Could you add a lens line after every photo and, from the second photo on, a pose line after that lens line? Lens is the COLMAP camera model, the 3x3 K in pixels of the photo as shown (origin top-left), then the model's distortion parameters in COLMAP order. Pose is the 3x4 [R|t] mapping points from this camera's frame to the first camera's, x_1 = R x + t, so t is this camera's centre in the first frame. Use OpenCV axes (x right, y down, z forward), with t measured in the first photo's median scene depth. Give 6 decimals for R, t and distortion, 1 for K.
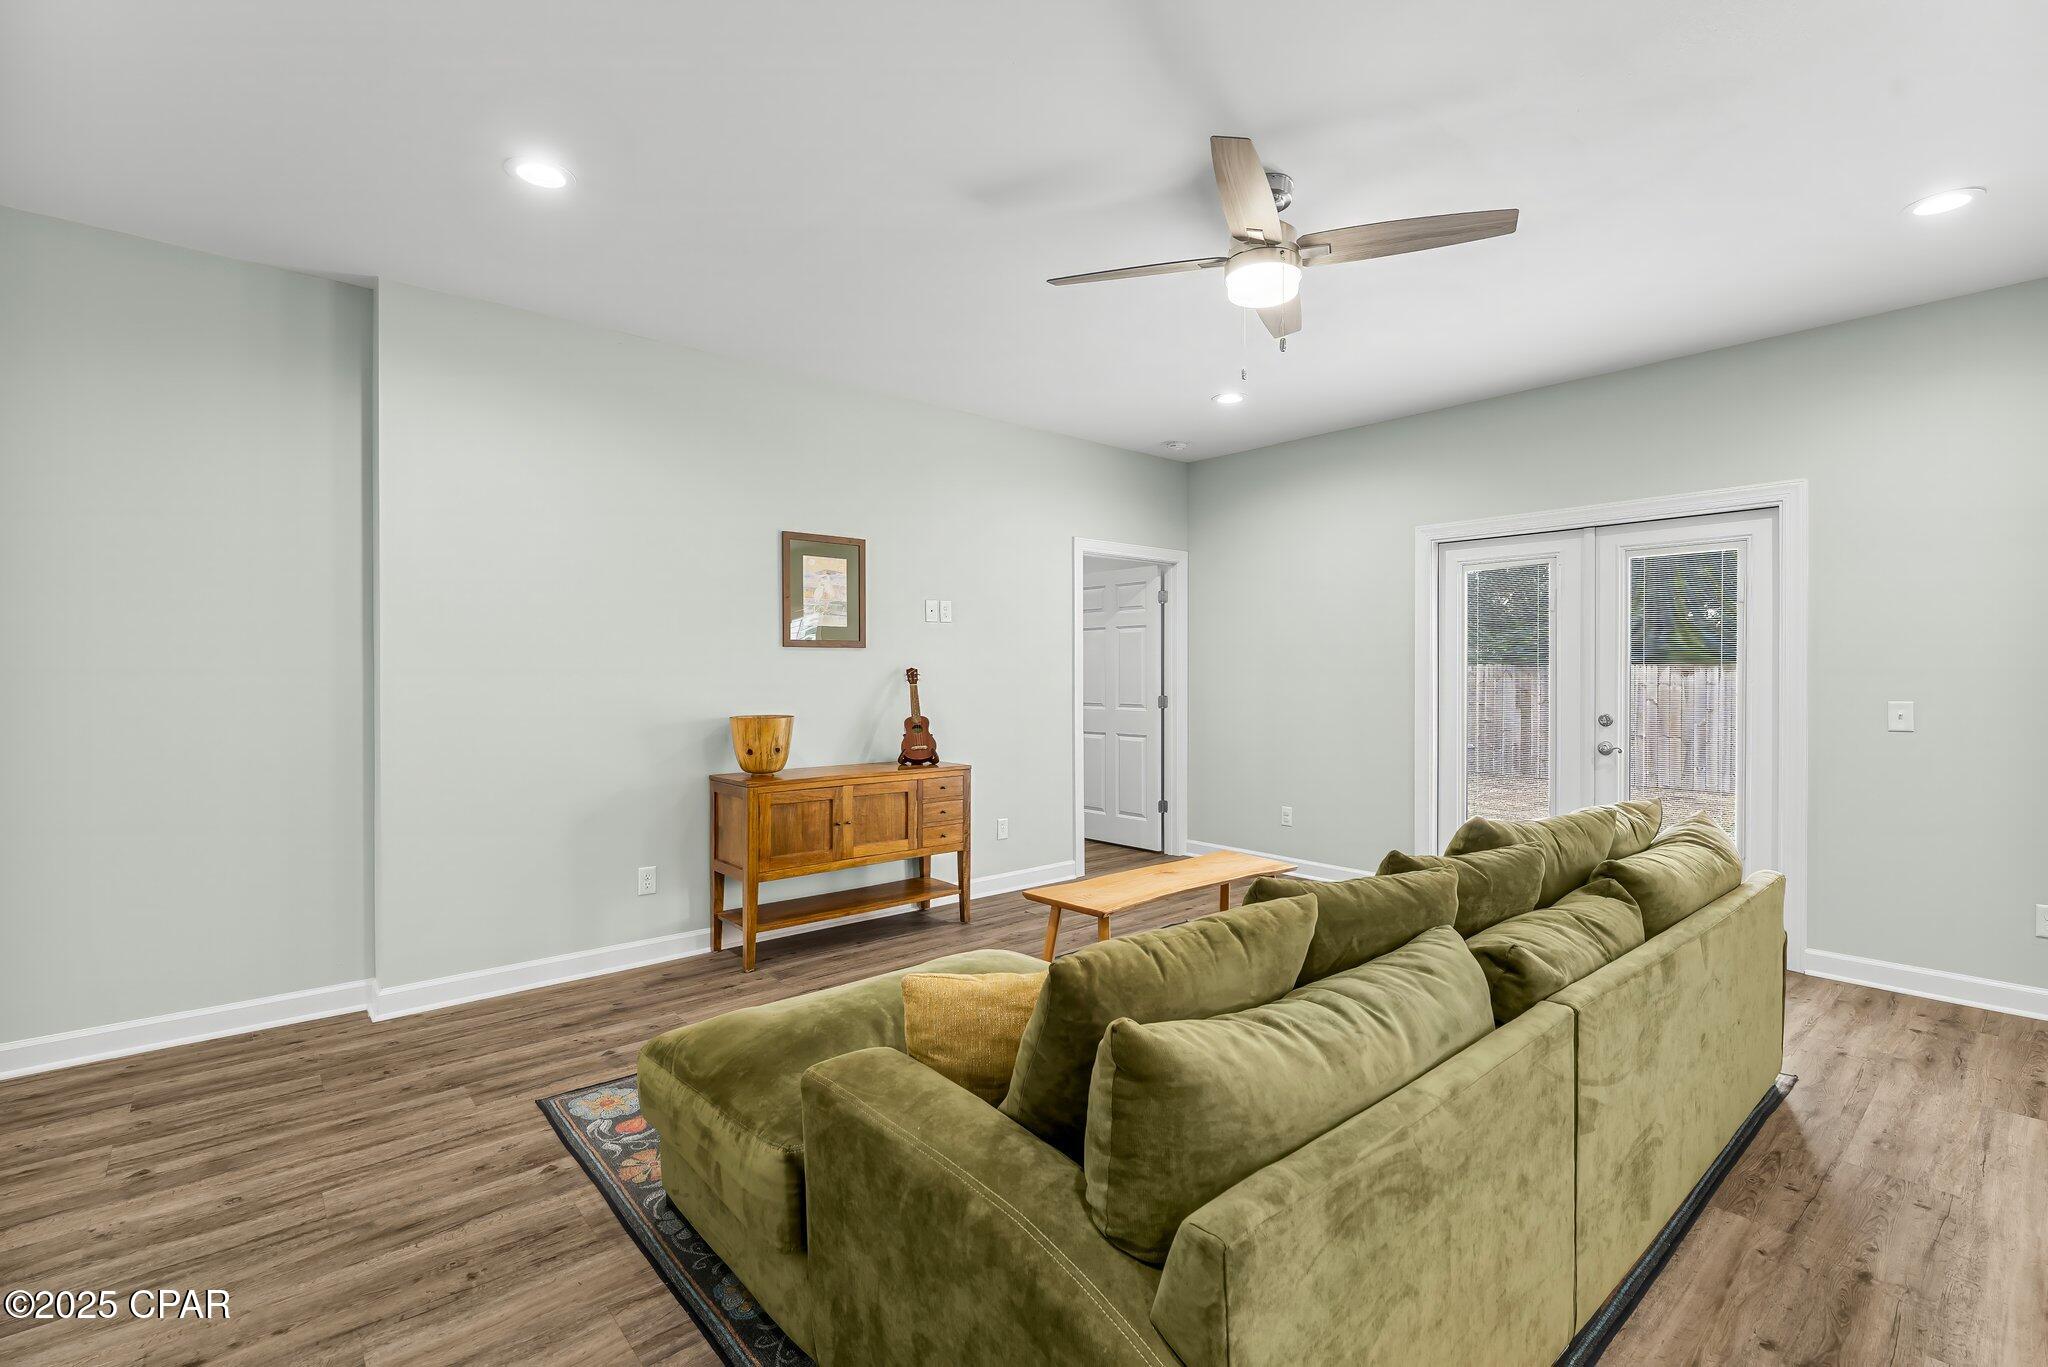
lens RADIAL K [[950.4, 0, 1037.8], [0, 950.4, 663.2], [0, 0, 1]] dist [-0.002255, -0.001049]
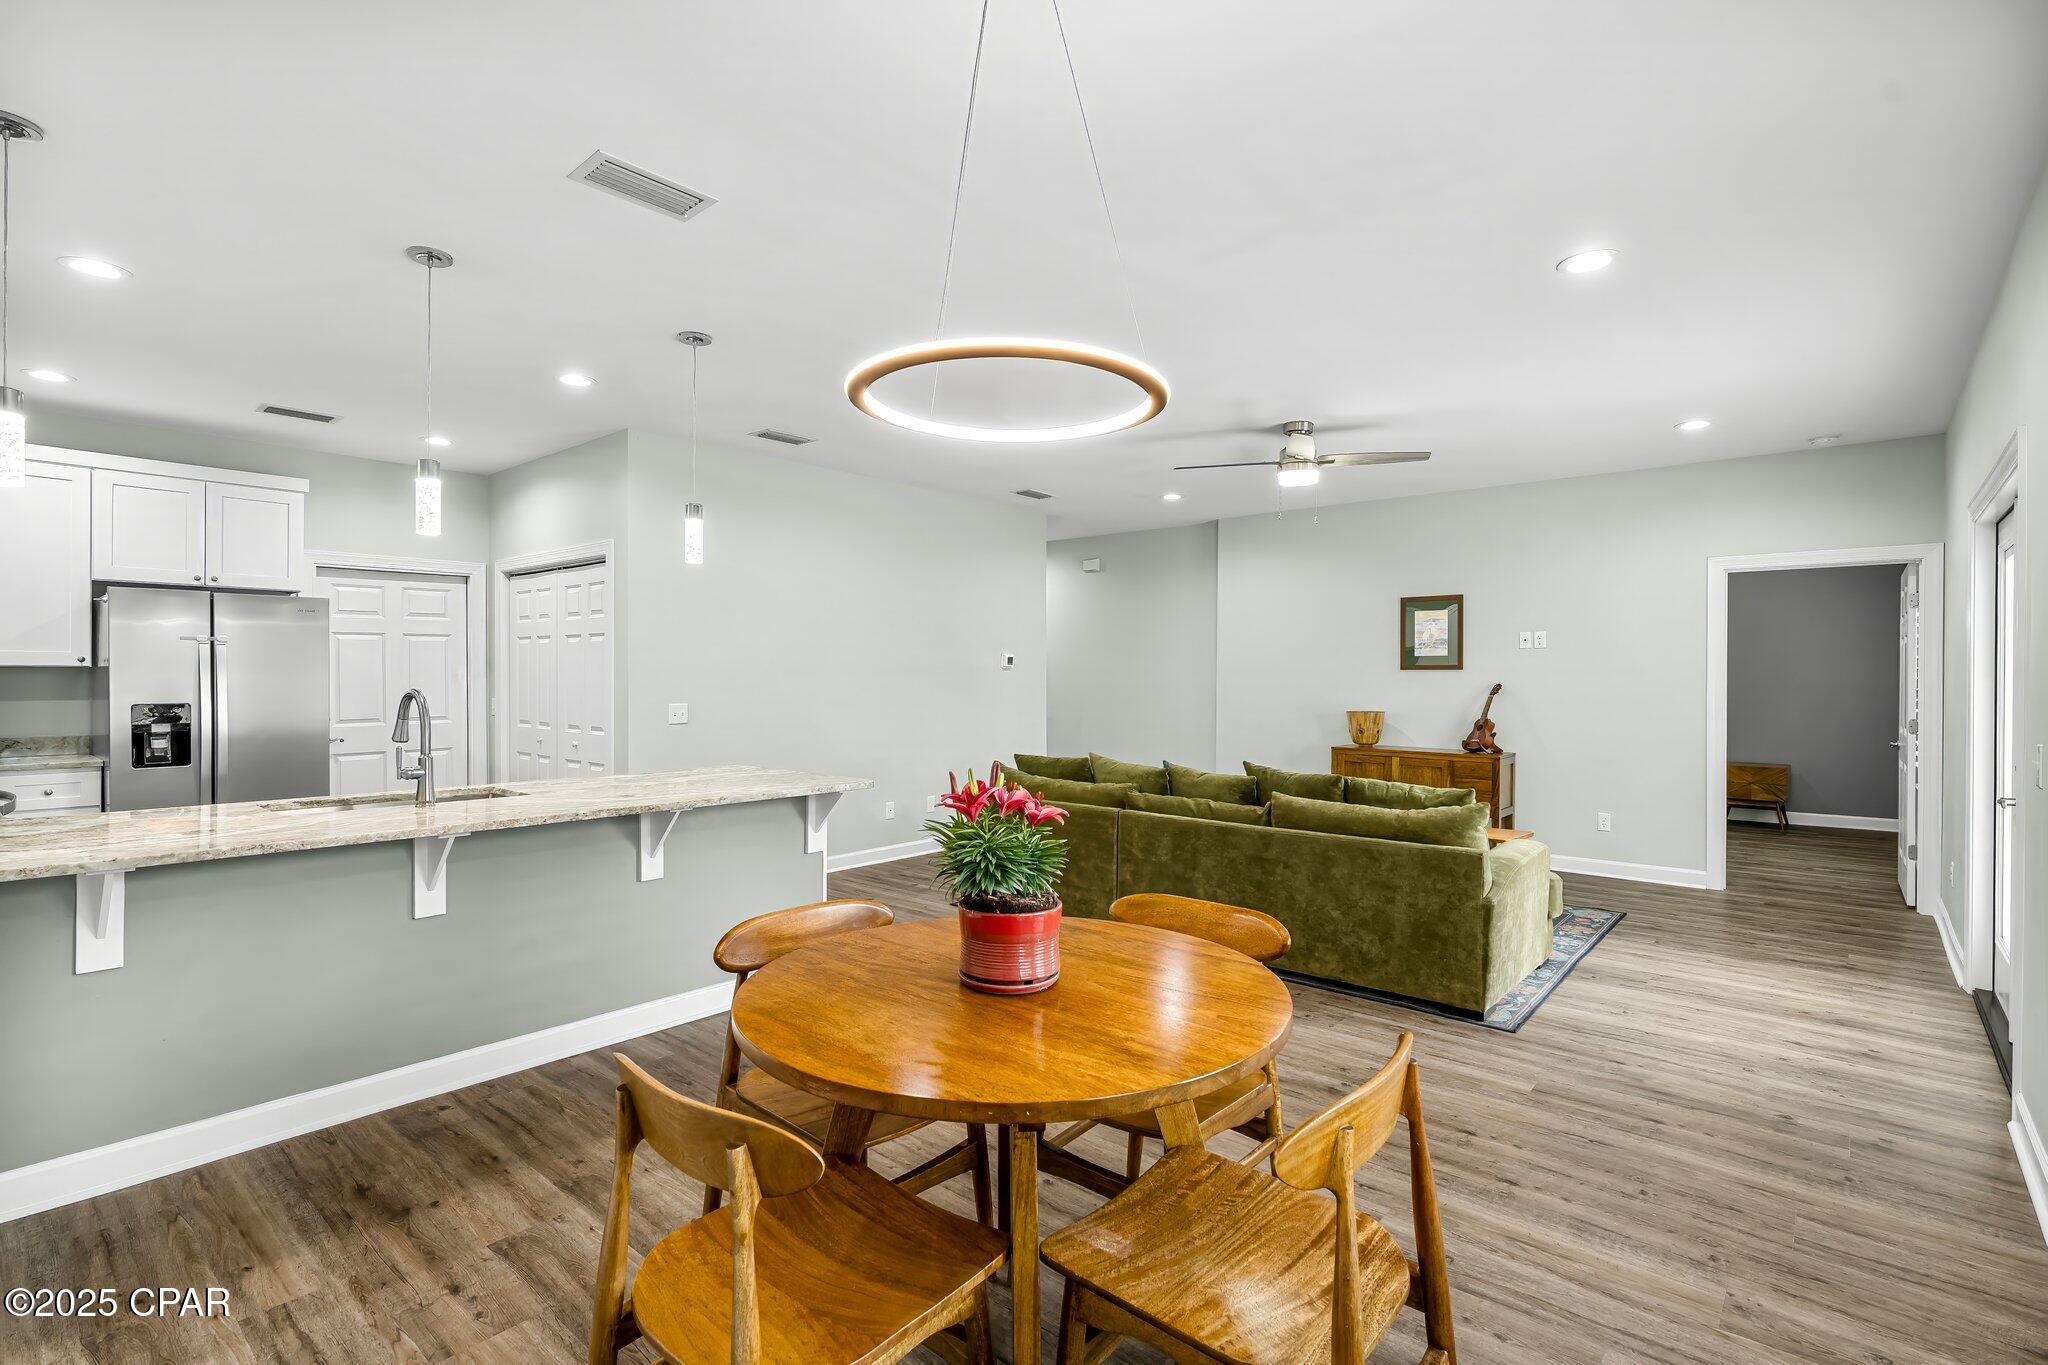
lens RADIAL K [[950.4, 0, 1015.1], [0, 950.4, 695.8], [0, 0, 1]] dist [-0.002255, -0.001049]
pose [[0.134374, 0.020307, -0.990723, 1.335902], [0.003261, 0.999776, 0.020935, -0.010176], [0.990925, -0.006044, 0.134278, 0.155013]]
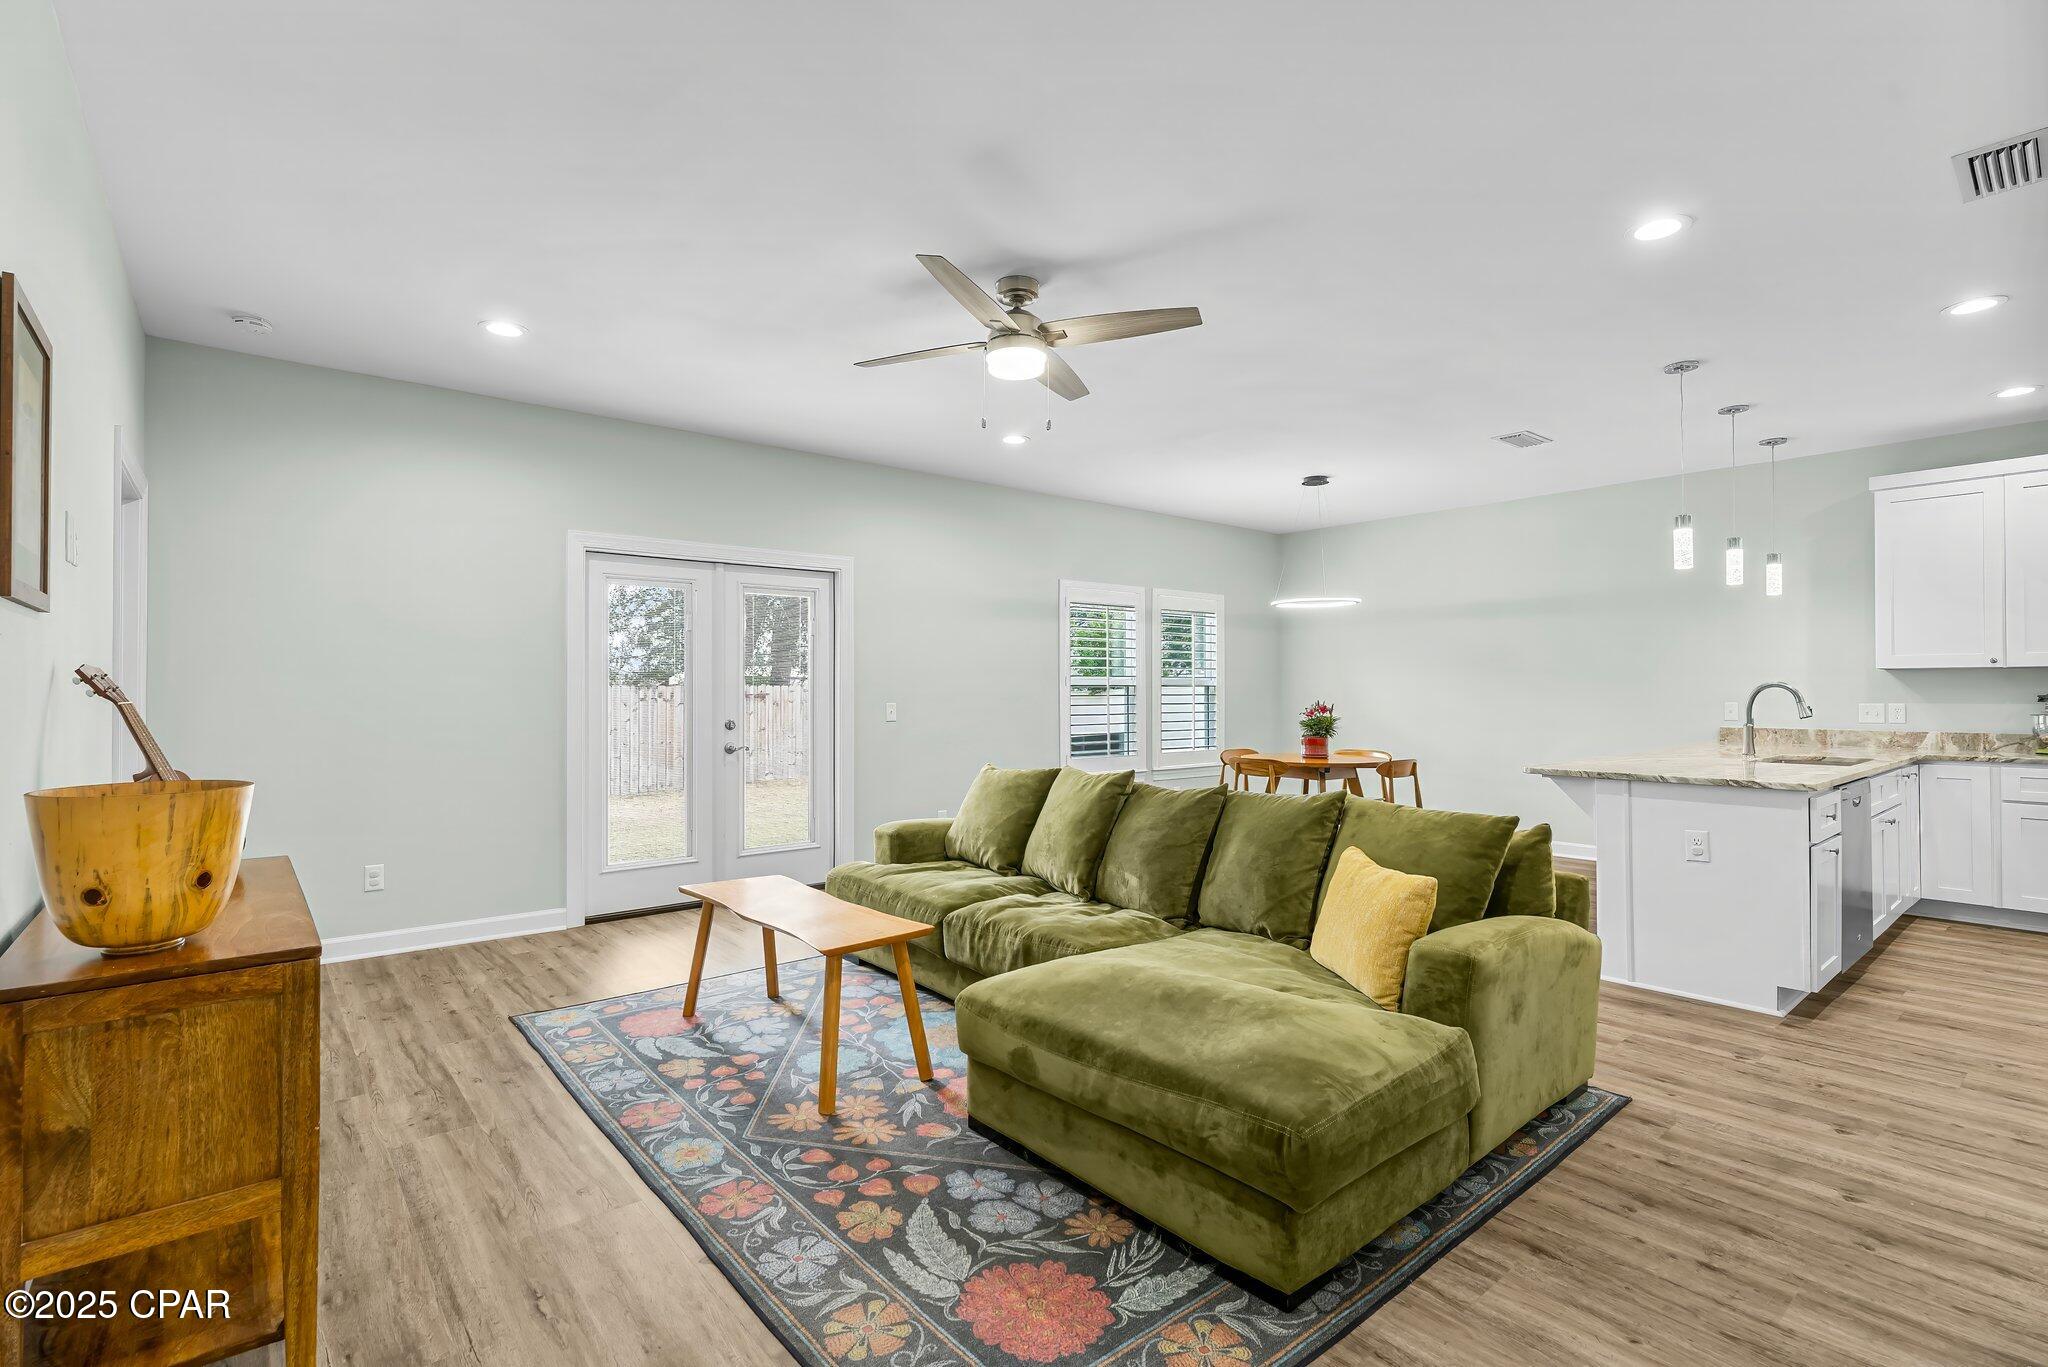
lens RADIAL K [[950.4, 0, 1036.4], [0, 950.4, 687.0], [0, 0, 1]] dist [-0.002255, -0.001049]
pose [[0.009935, 0.004553, 0.999940, -0.660749], [-0.005758, 0.999973, -0.004496, 0.016299], [-0.999934, -0.005713, 0.009961, 0.656254]]
